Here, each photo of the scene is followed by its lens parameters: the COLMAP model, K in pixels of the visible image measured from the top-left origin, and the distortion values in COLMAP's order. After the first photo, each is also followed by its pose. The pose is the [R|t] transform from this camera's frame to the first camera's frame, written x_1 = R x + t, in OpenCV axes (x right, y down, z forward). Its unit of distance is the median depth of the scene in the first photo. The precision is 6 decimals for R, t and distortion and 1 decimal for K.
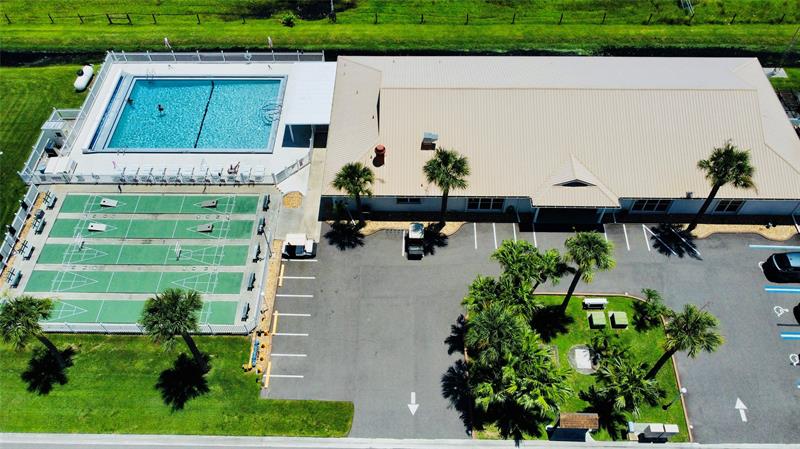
lens RADIAL K [[623.9, 0, 396.8], [0, 623.9, 222.7], [0, 0, 1]] dist [0.002184, -0.008830]
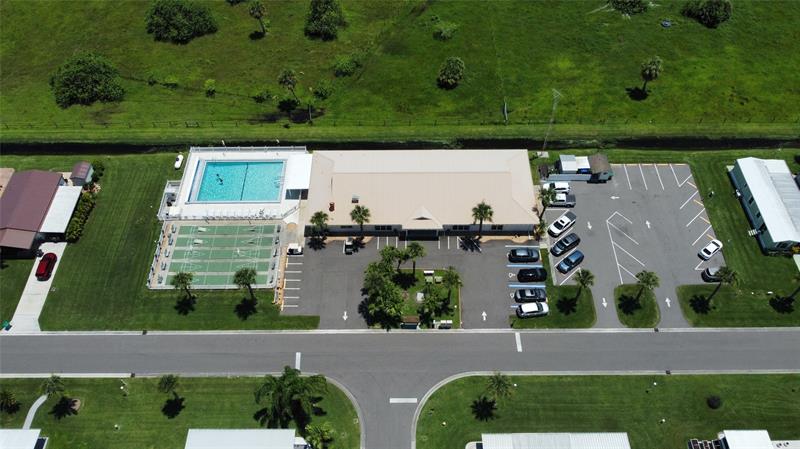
lens RADIAL K [[623.9, 0, 399.9], [0, 623.9, 223.6], [0, 0, 1]] dist [0.002184, -0.008830]
pose [[0.999699, -0.013820, 0.020250, 0.161721], [0.013745, 0.999898, 0.003822, -0.053856], [-0.020301, -0.003542, 0.999788, -1.151491]]
